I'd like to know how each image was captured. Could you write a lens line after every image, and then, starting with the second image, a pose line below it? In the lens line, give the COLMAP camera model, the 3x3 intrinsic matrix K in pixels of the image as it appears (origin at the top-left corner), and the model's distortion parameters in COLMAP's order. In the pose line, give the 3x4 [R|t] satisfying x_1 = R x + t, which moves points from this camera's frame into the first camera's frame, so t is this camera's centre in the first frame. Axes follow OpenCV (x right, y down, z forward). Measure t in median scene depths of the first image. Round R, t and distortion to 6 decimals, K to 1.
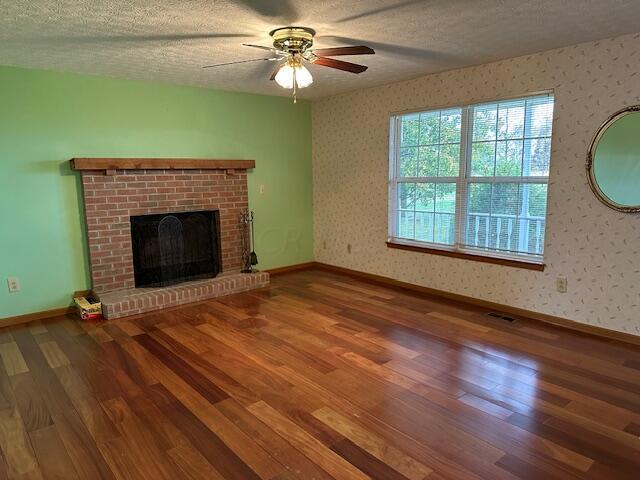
lens RADIAL K [[442.8, 0, 318.3], [0, 442.8, 242.3], [0, 0, 1]] dist [0.154637, -0.242548]
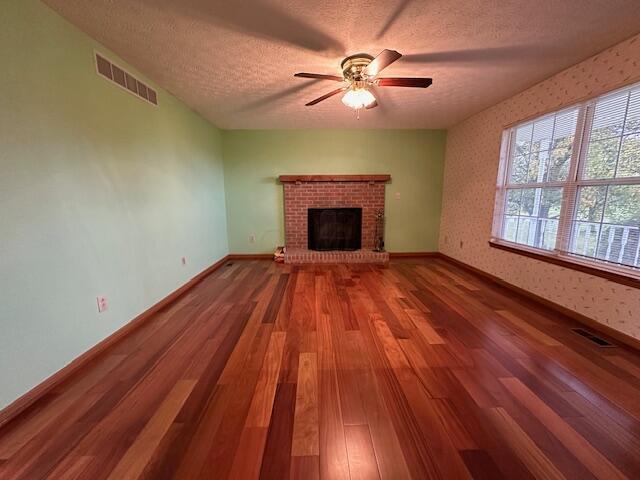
lens RADIAL K [[254.4, 0, 320.0], [0, 254.4, 240.0], [0, 0, 1]] dist [-0.000786, -0.000102]
pose [[0.784624, 0.115899, -0.609042, 0.238759], [-0.105209, 0.993014, 0.053428, 0.006381], [0.610979, 0.022156, 0.791336, 0.247696]]
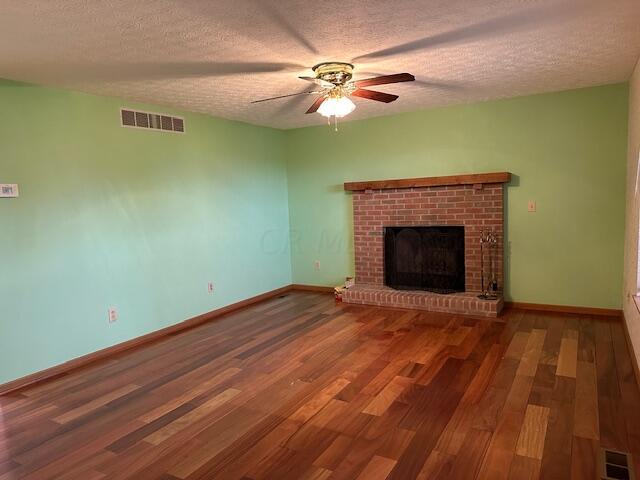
lens RADIAL K [[442.8, 0, 318.3], [0, 442.8, 242.3], [0, 0, 1]] dist [0.154637, -0.242548]
pose [[0.338217, 0.100964, -0.935636, 0.664204], [-0.114310, 0.991274, 0.065647, -0.075027], [0.934100, 0.084750, 0.346807, 0.417517]]
